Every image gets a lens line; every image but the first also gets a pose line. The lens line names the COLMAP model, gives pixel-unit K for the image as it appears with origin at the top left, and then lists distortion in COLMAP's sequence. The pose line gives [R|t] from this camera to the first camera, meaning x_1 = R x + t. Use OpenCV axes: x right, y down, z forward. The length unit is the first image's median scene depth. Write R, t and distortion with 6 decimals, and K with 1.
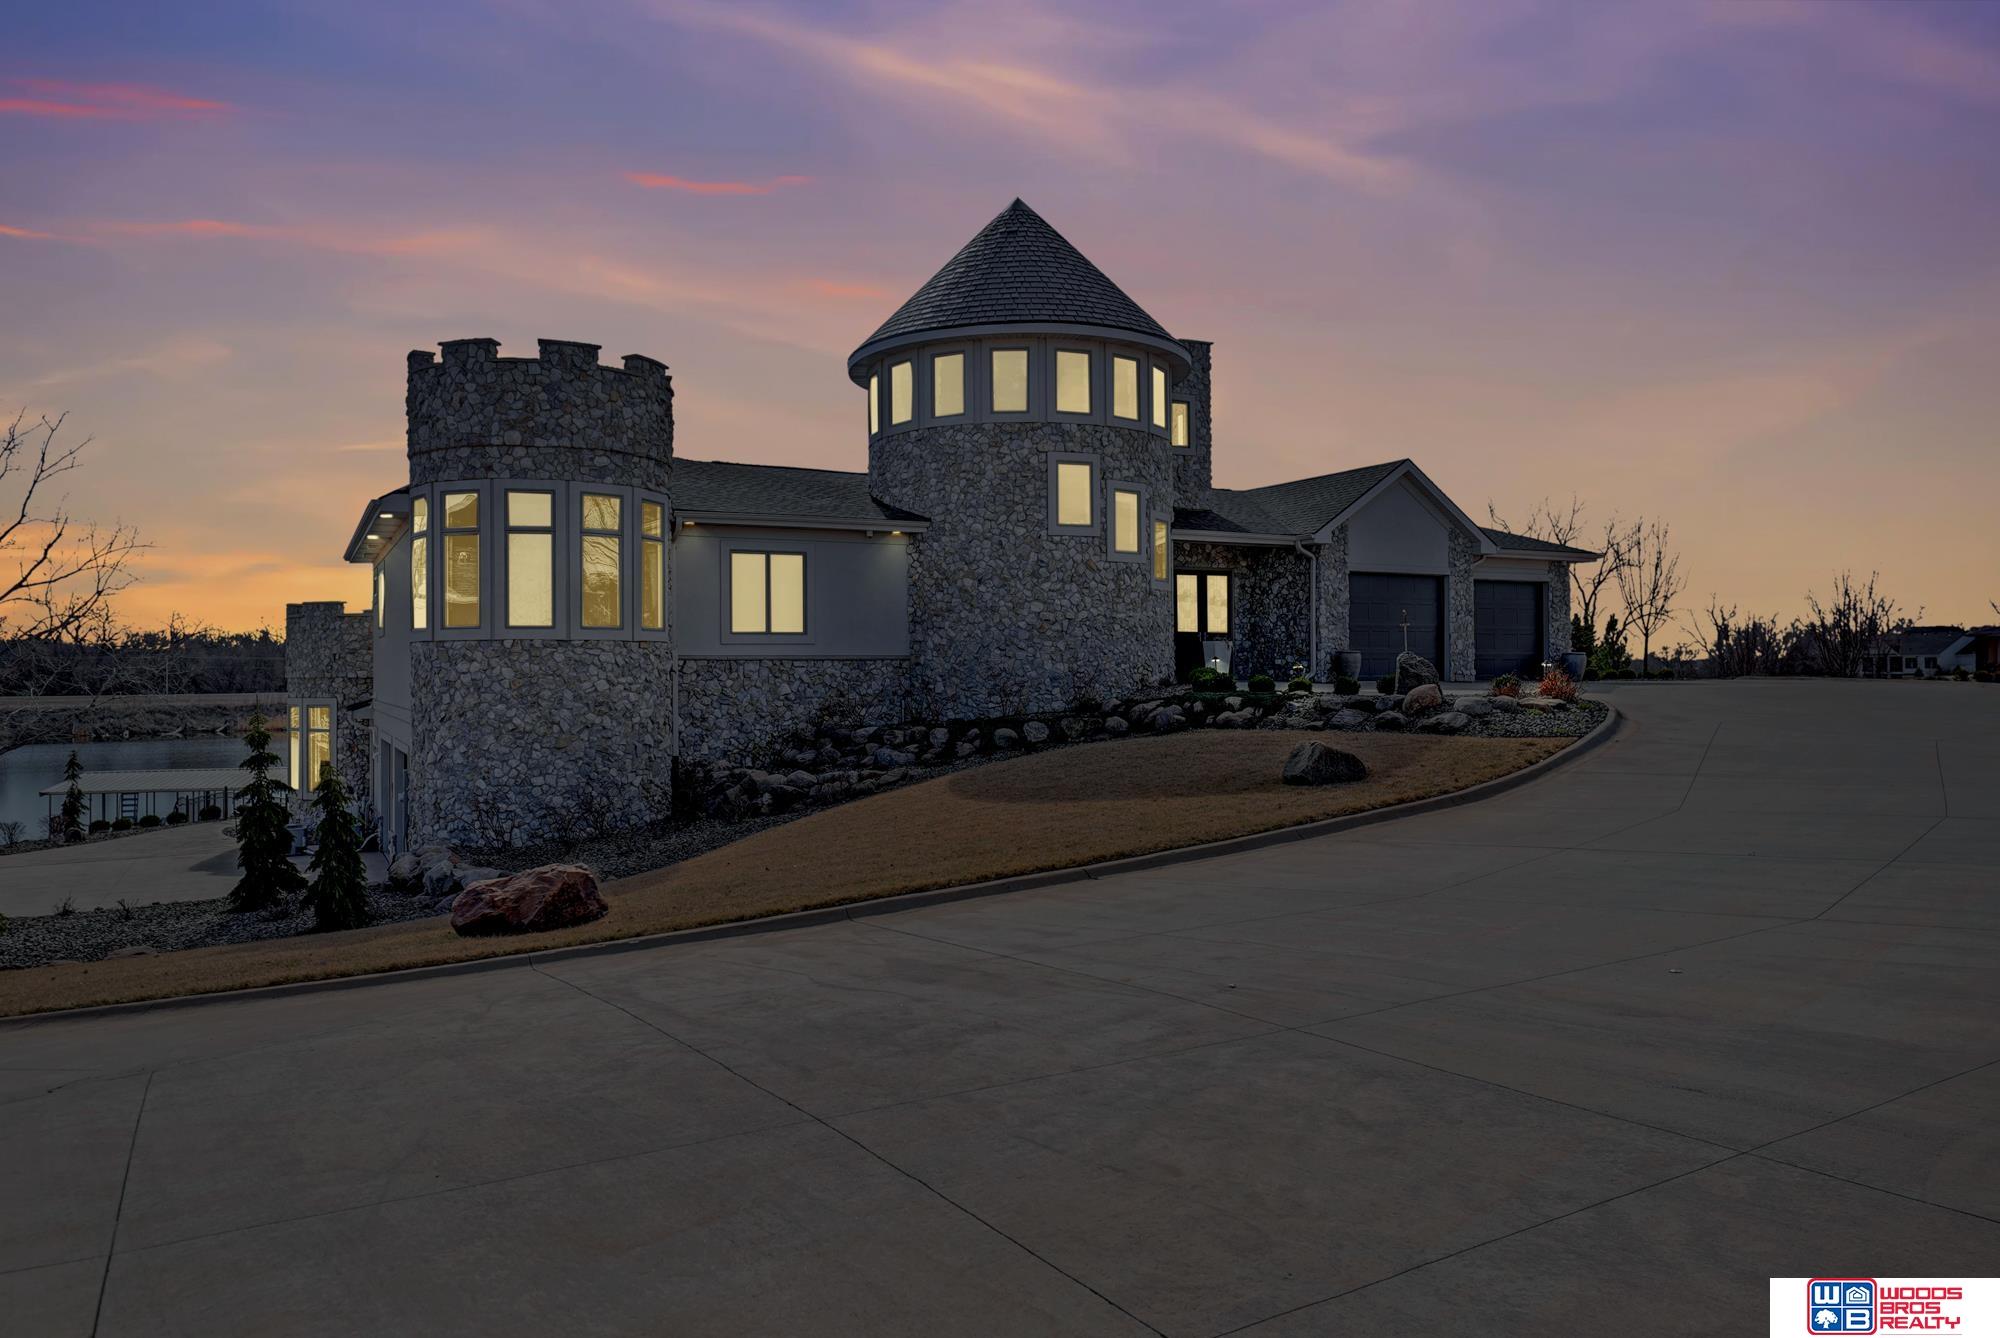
lens RADIAL K [[1333.9, 0, 1000.0], [0, 1333.9, 669.0], [0, 0, 1]] dist [-0.003323, 0.000350]
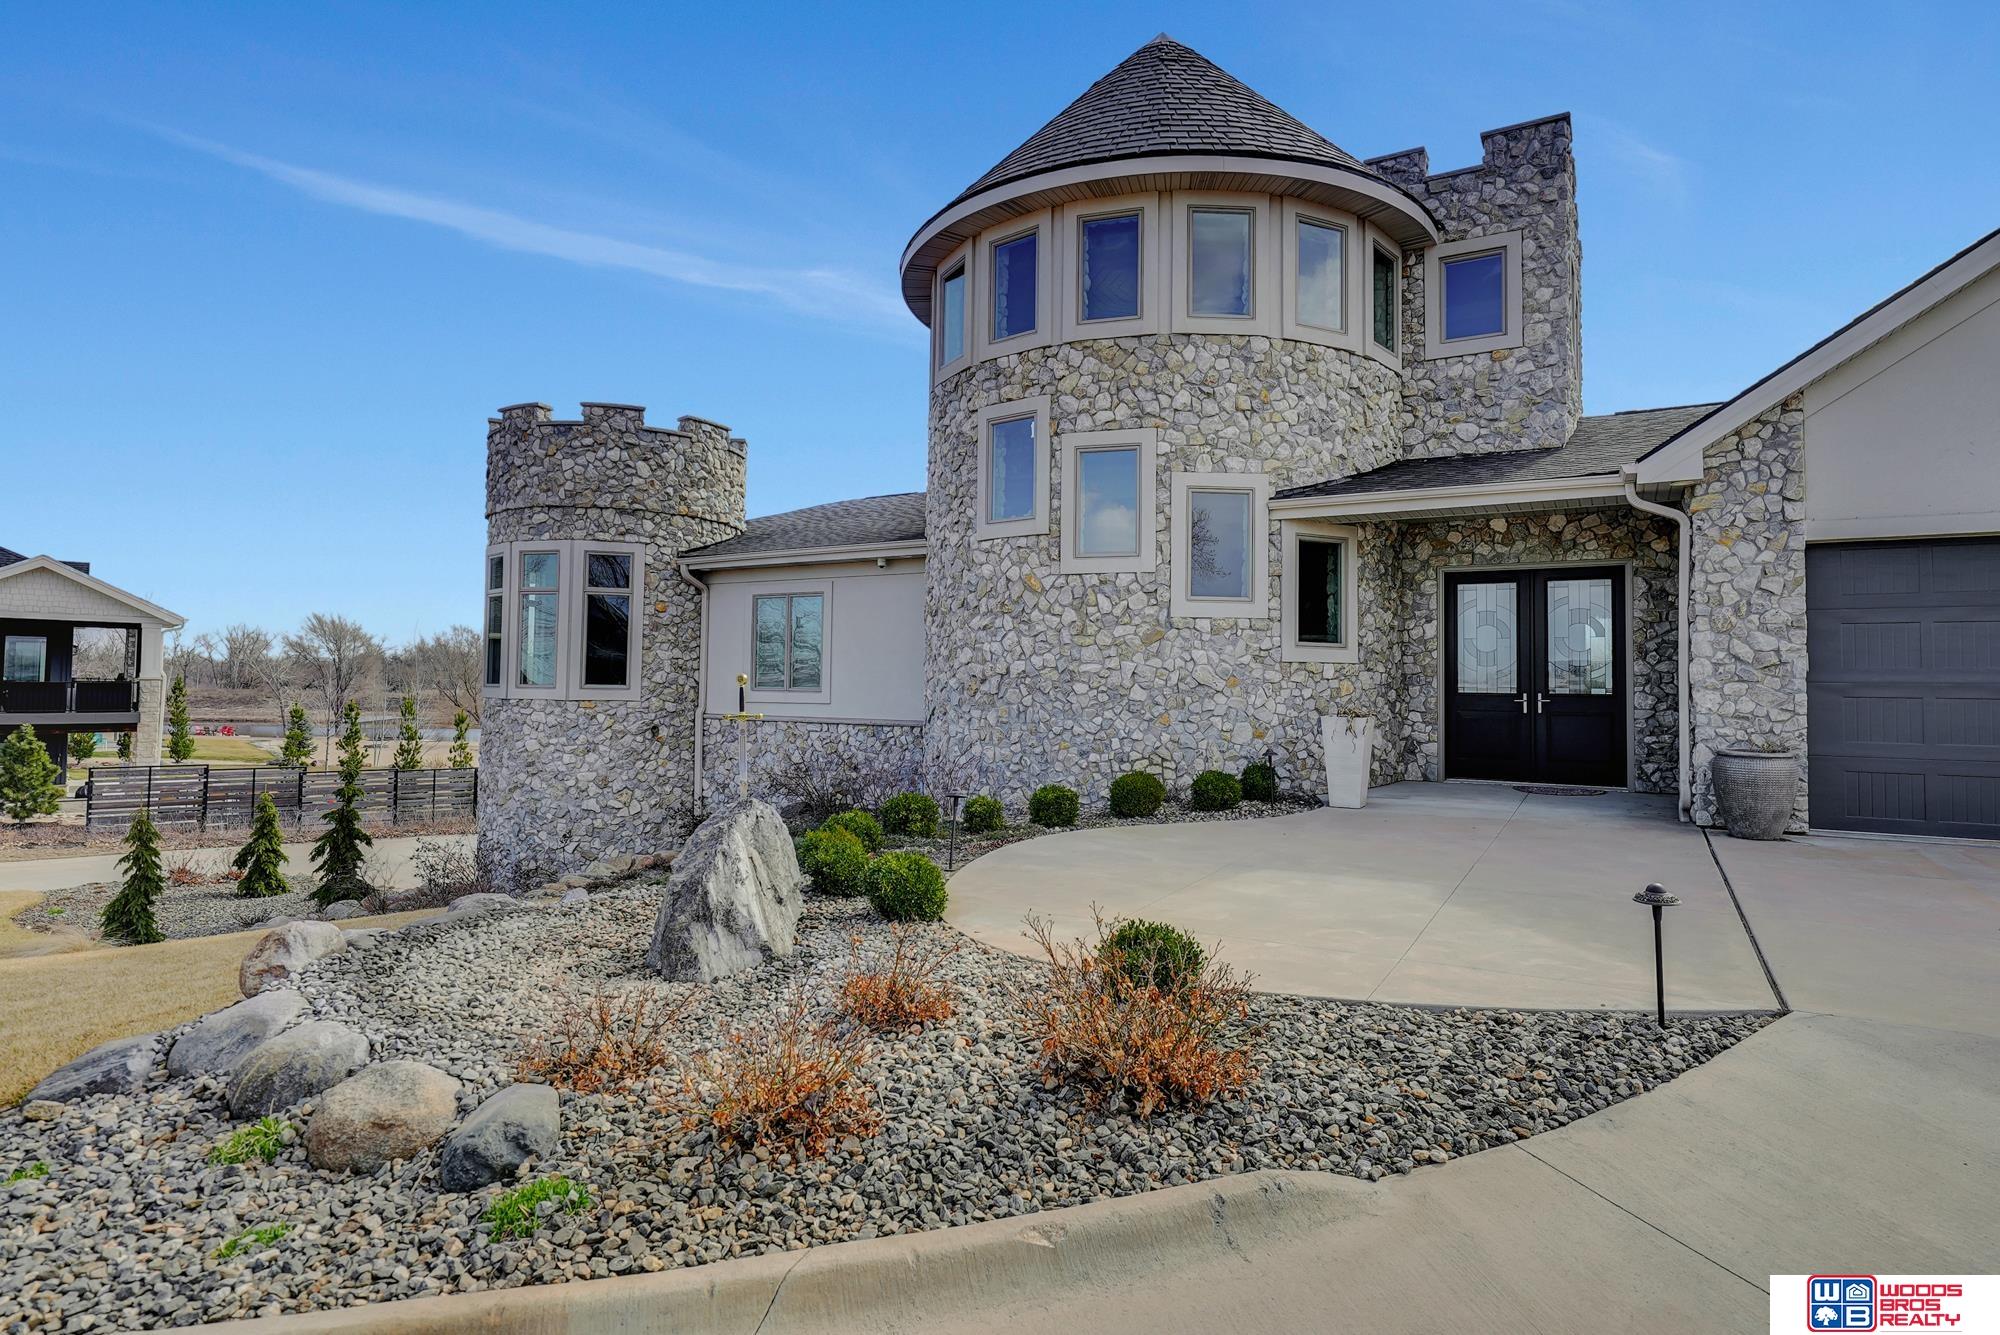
lens RADIAL K [[1052.2, 0, 1001.0], [0, 1052.2, 645.4], [0, 0, 1]] dist [0.004602, -0.000943]
pose [[0.528277, -0.018800, -0.848864, 0.461676], [-0.014430, 0.999412, -0.031114, -0.035863], [0.848949, 0.028686, 0.527695, 0.749497]]
